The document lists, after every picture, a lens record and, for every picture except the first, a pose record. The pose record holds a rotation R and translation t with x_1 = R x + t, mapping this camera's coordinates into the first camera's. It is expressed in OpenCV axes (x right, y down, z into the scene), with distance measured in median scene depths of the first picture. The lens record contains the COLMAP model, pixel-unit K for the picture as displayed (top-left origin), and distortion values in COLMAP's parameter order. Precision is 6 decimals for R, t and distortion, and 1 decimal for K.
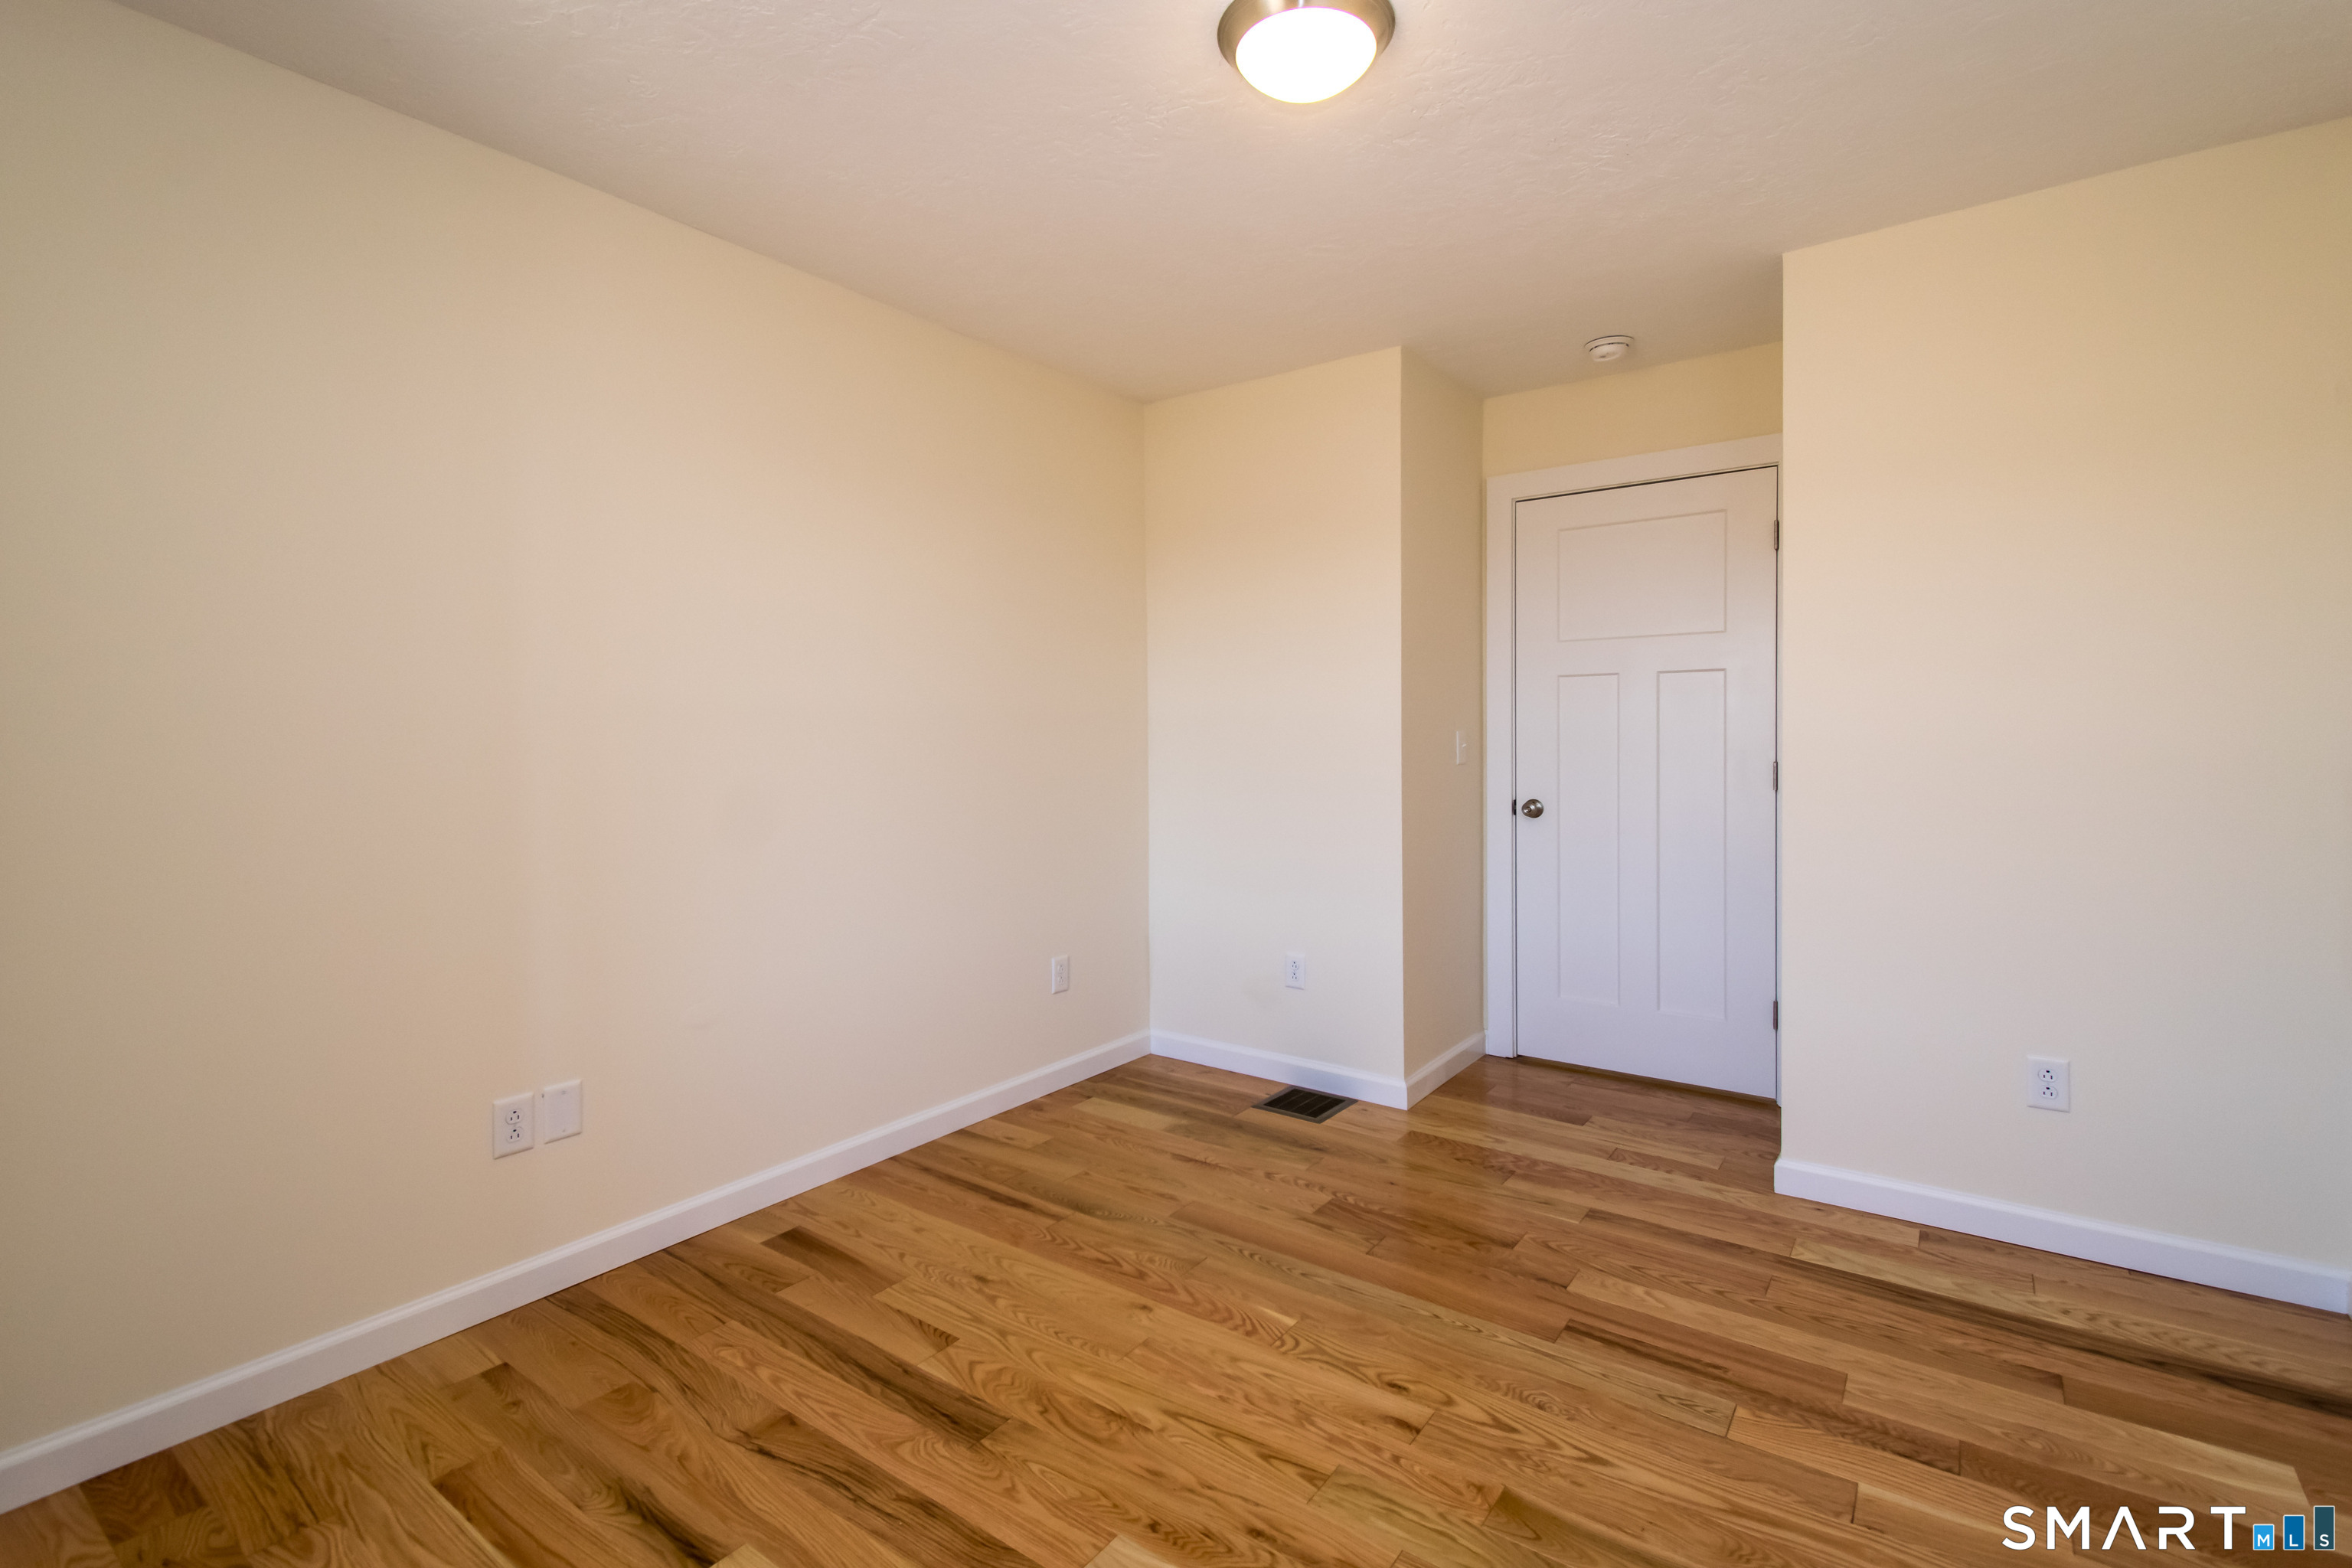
lens RADIAL K [[1076.2, 0, 1166.2], [0, 1076.2, 773.4], [0, 0, 1]] dist [0.012738, -0.002761]
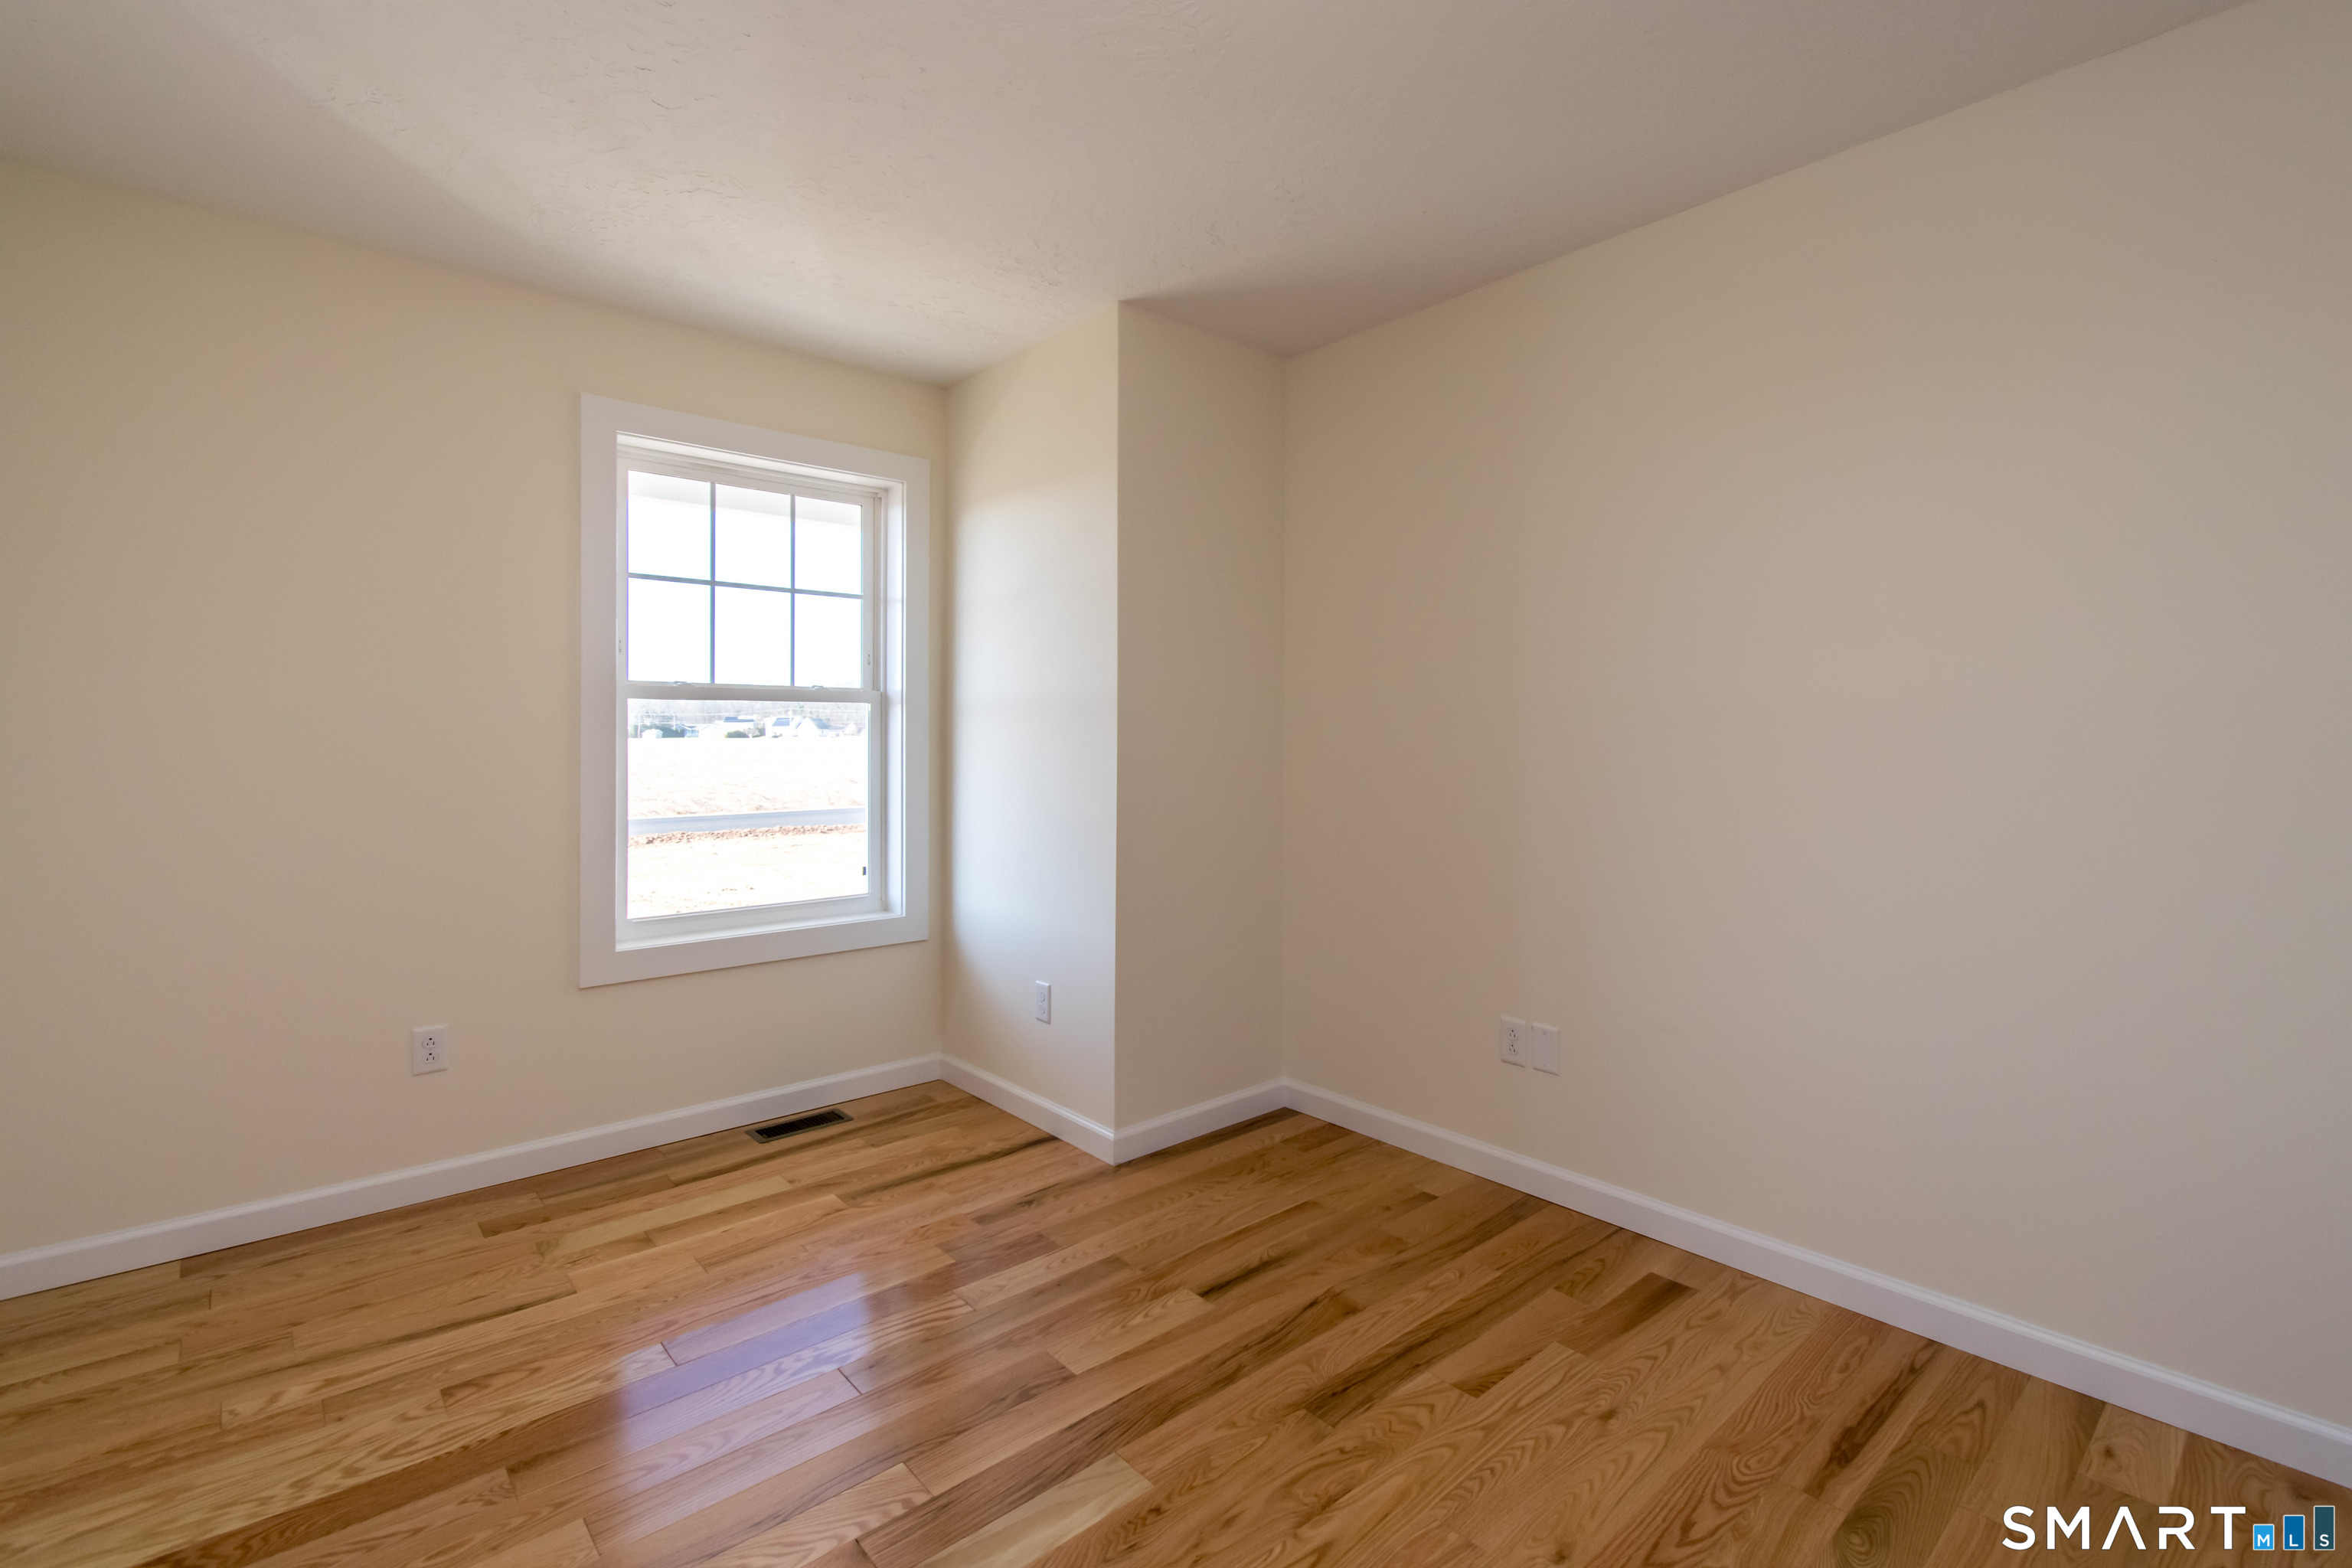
lens RADIAL K [[1076.2, 0, 1171.1], [0, 1076.2, 777.7], [0, 0, 1]] dist [0.012738, -0.002761]
pose [[-0.226142, 0.046638, -0.972977, 0.780160], [-0.032824, 0.997921, 0.055462, -0.041687], [0.973541, 0.044479, -0.224141, 0.999501]]
